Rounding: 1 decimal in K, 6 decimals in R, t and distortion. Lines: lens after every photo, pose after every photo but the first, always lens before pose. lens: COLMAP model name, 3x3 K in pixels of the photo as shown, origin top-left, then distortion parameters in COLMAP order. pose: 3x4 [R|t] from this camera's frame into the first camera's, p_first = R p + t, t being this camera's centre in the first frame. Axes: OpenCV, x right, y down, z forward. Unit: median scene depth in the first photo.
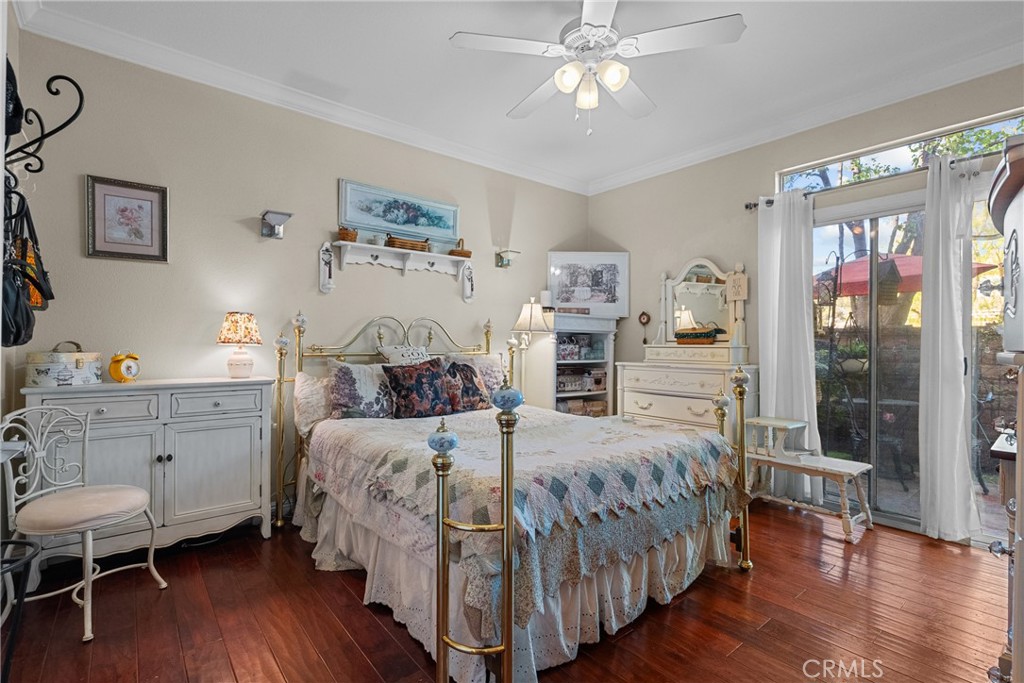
lens RADIAL K [[472.3, 0, 513.2], [0, 472.3, 340.9], [0, 0, 1]] dist [-0.007725, 0.003767]
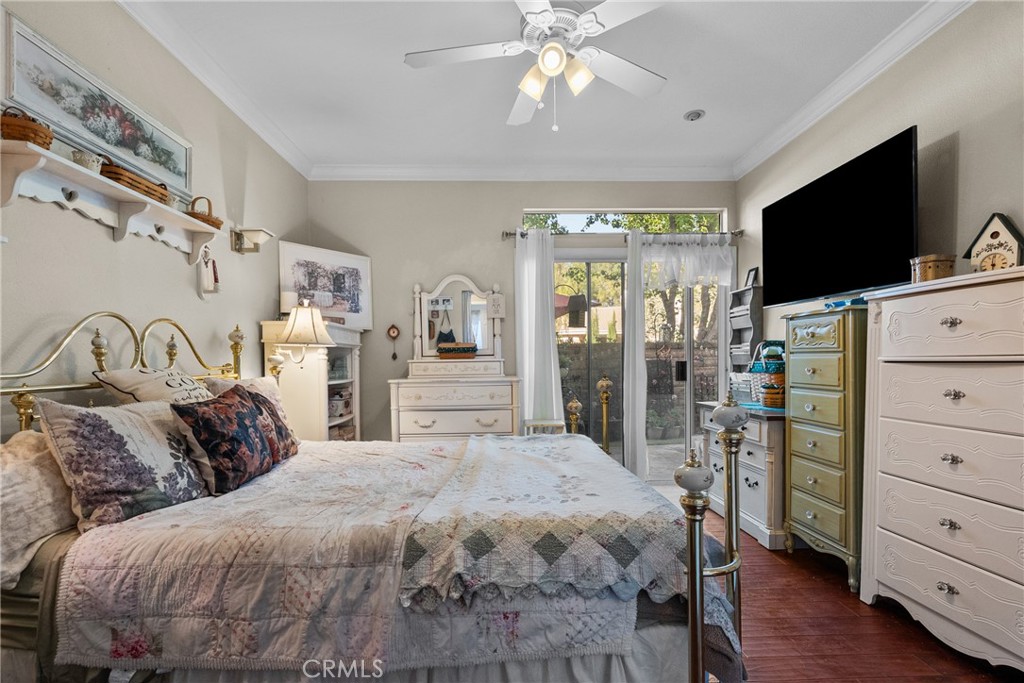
lens RADIAL K [[472.3, 0, 504.7], [0, 472.3, 372.7], [0, 0, 1]] dist [-0.007725, 0.003767]
pose [[0.615184, -0.037361, 0.787498, -0.382094], [0.011442, 0.999194, 0.038466, -0.000610], [-0.788301, -0.014653, 0.615116, 0.298656]]
